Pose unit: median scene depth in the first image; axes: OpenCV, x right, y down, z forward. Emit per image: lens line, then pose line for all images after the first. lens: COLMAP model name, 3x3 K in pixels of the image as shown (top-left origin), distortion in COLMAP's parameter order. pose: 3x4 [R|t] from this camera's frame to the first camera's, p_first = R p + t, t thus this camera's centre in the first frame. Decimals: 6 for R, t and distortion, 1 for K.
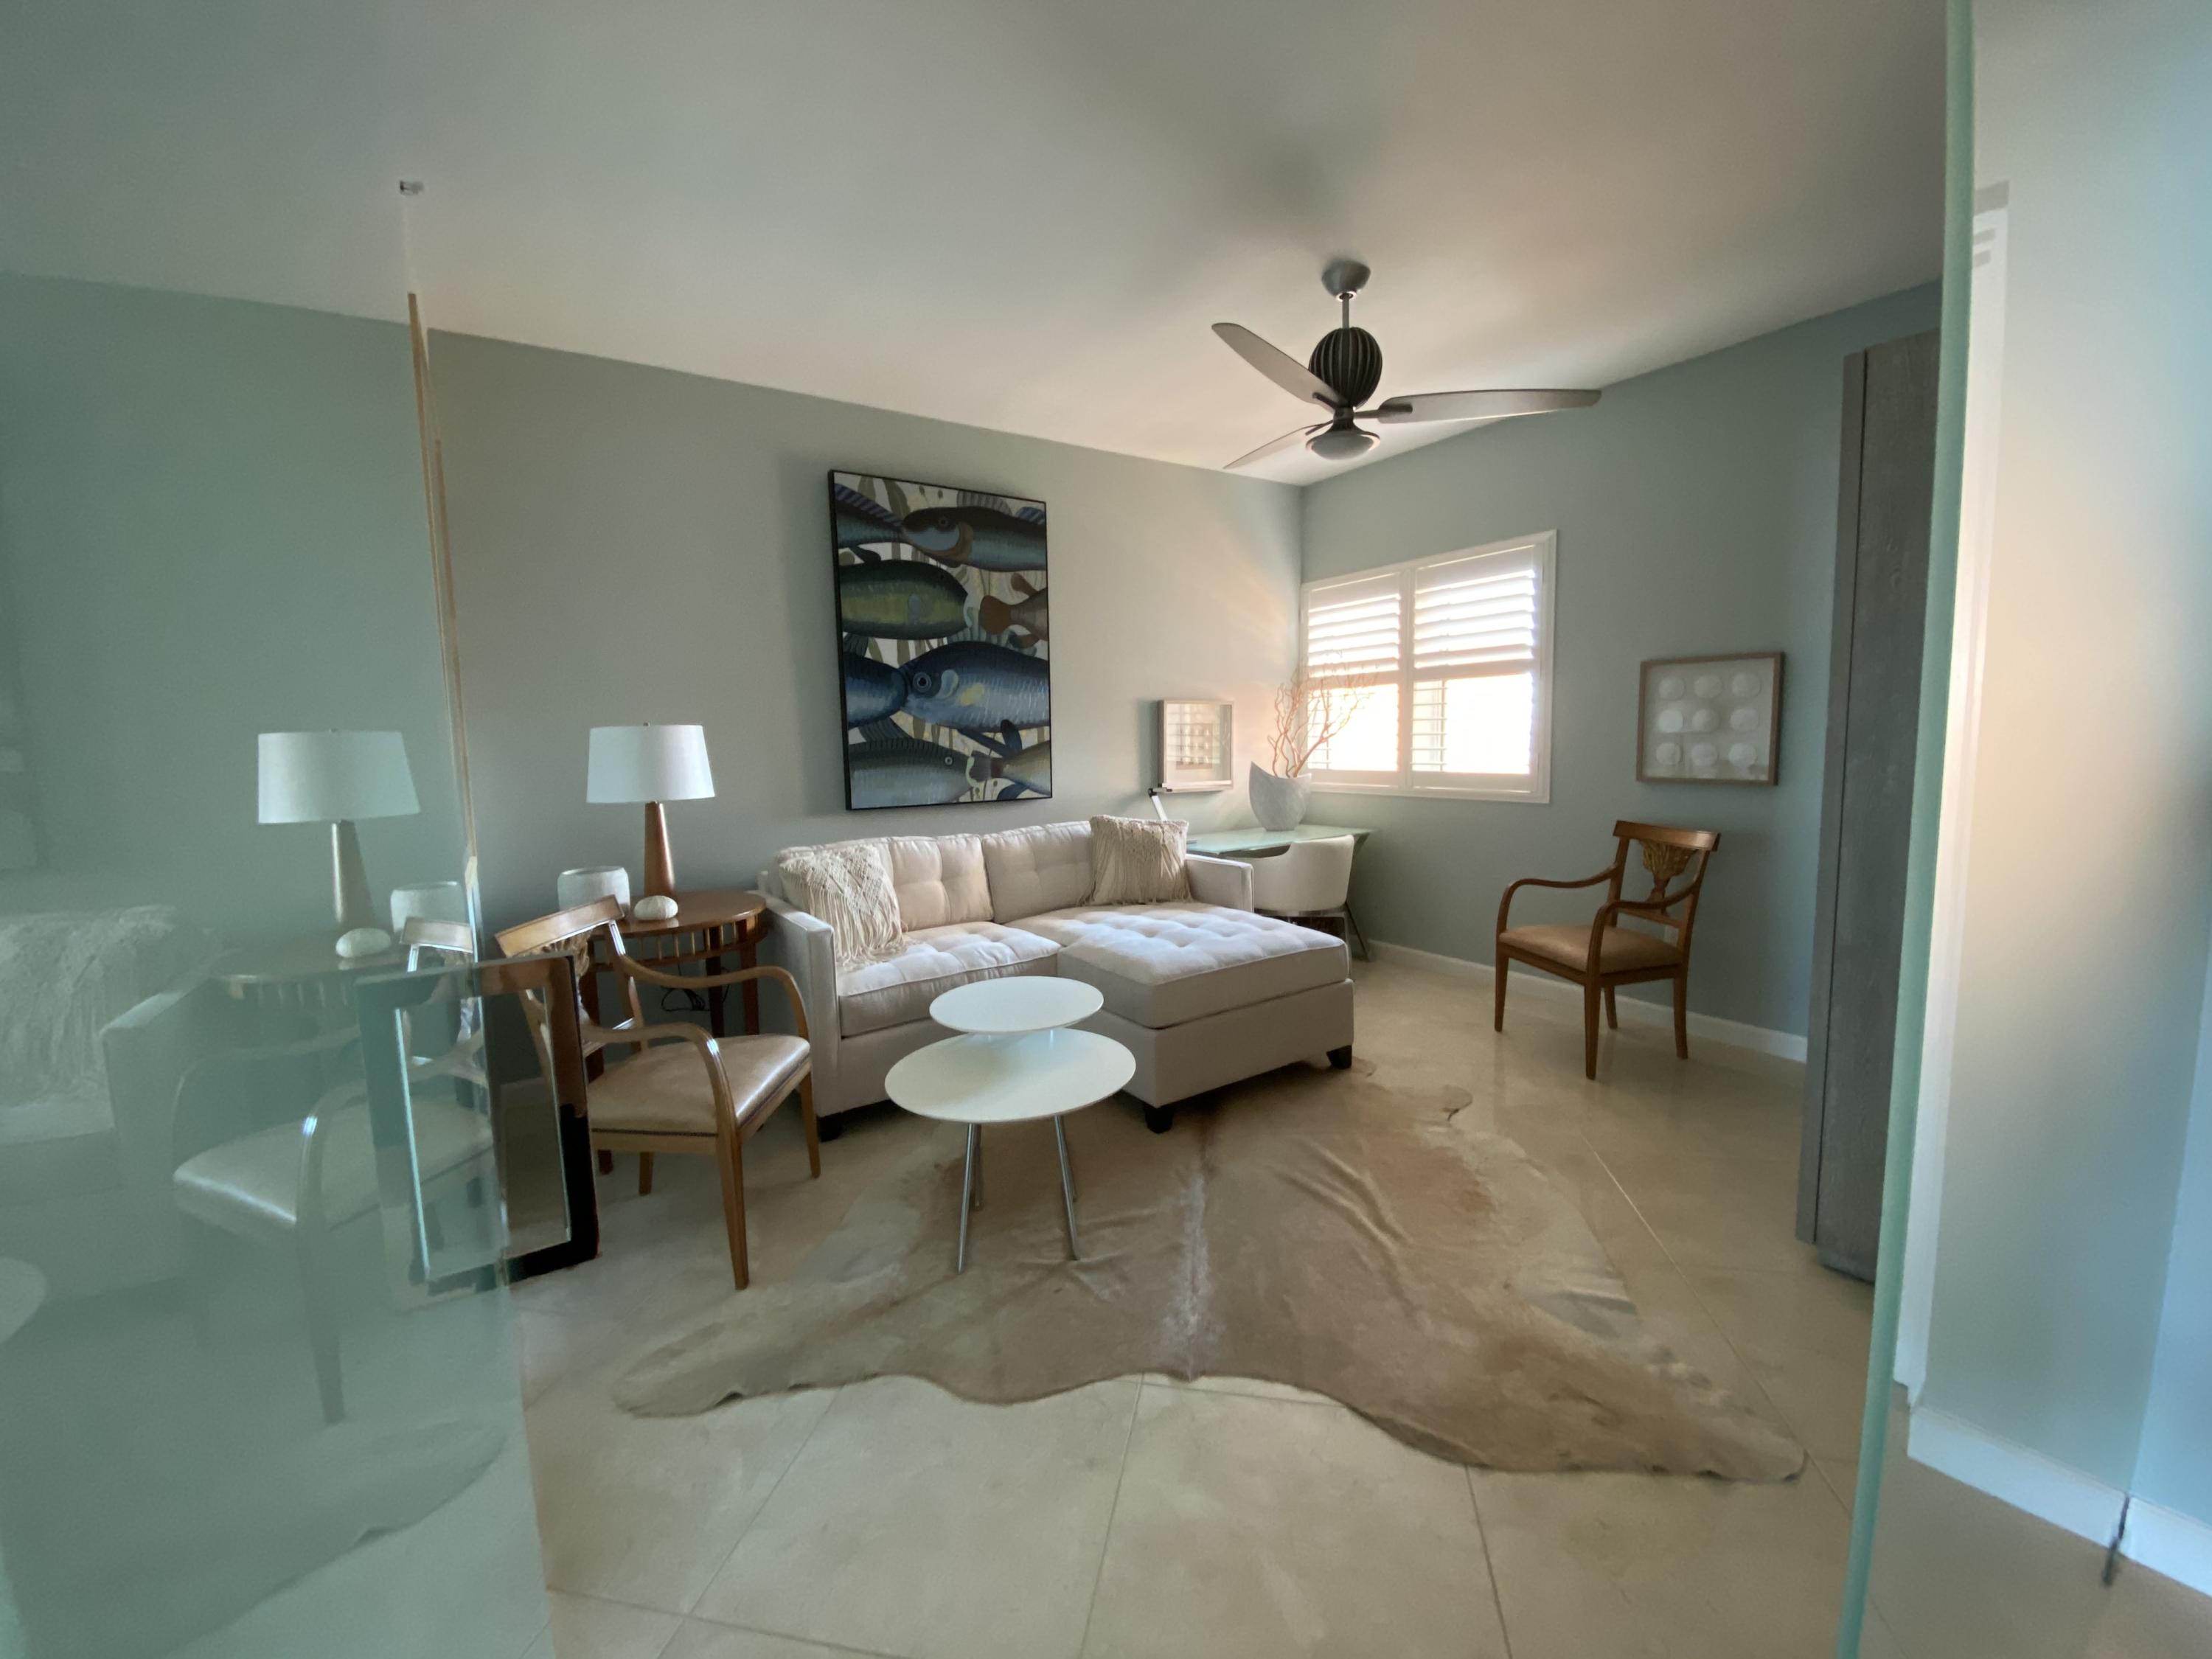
lens RADIAL K [[888.6, 0, 1111.7], [0, 888.6, 832.9], [0, 0, 1]] dist [-0.034614, -0.002854]
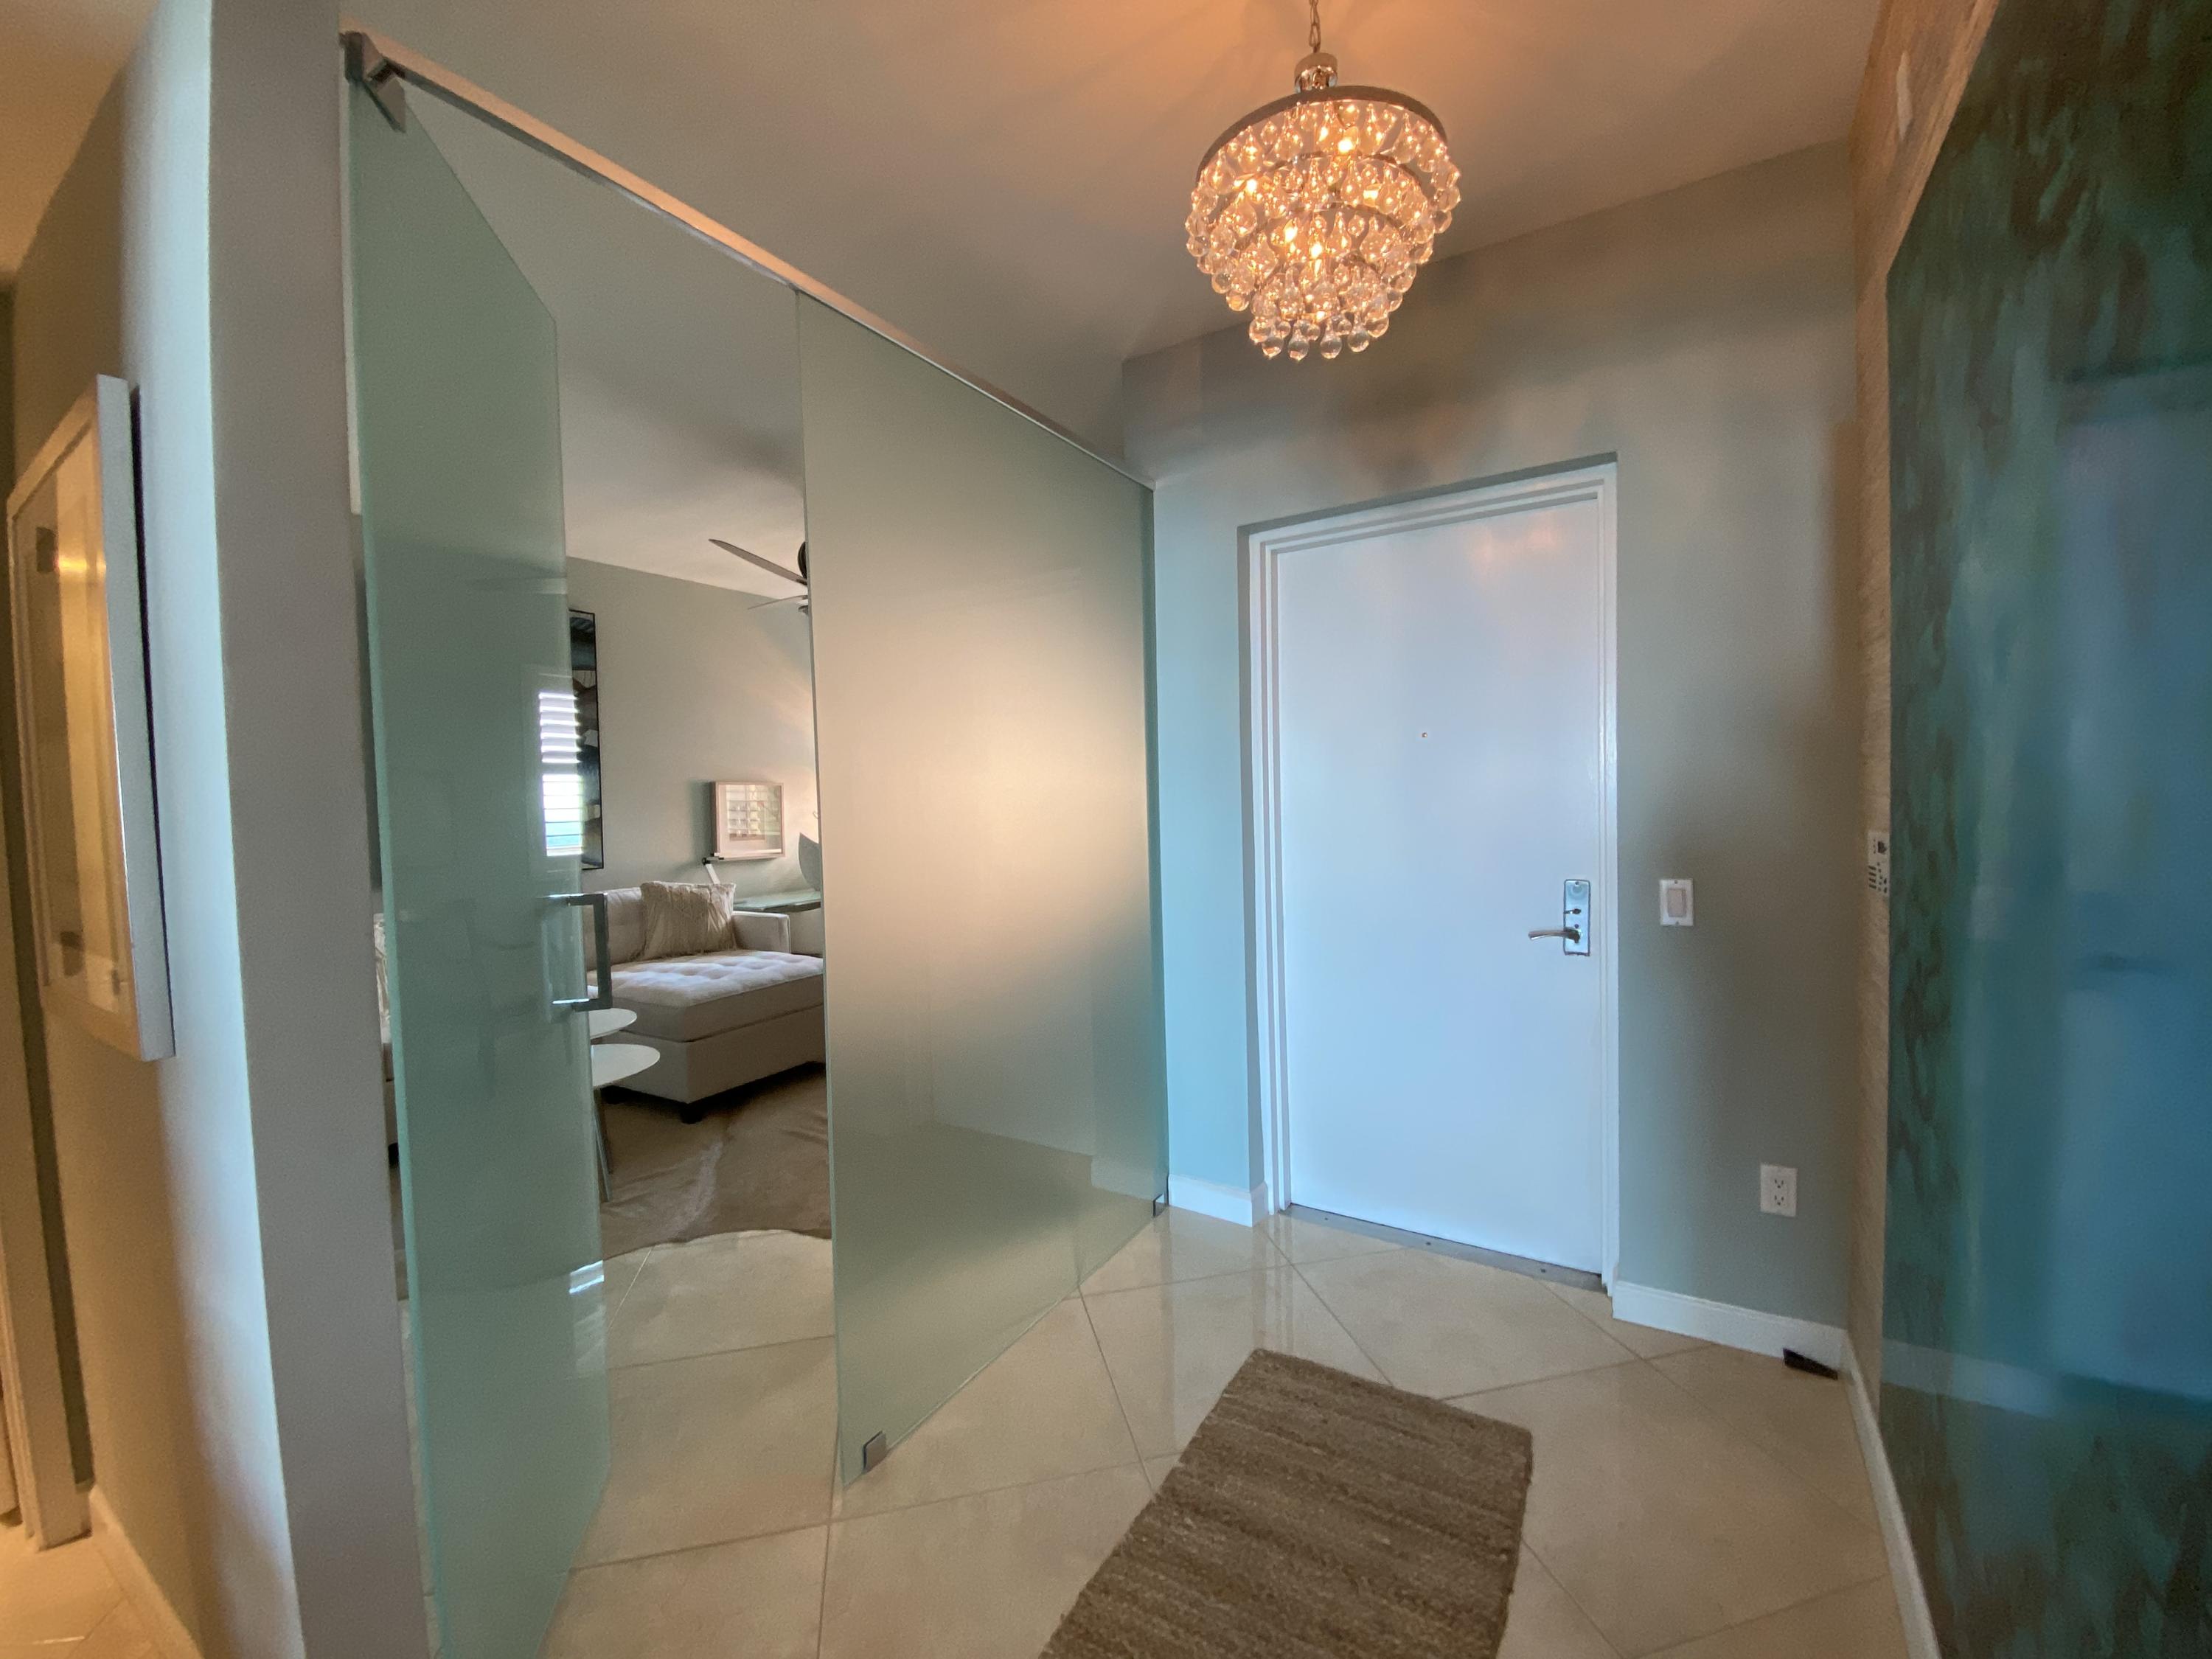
lens RADIAL K [[888.6, 0, 1141.6], [0, 888.6, 815.2], [0, 0, 1]] dist [-0.034614, -0.002854]
pose [[0.898057, -0.016358, 0.439575, 0.059729], [0.060752, 0.994344, -0.087113, 0.032817], [-0.435664, 0.104937, 0.893971, -0.306324]]
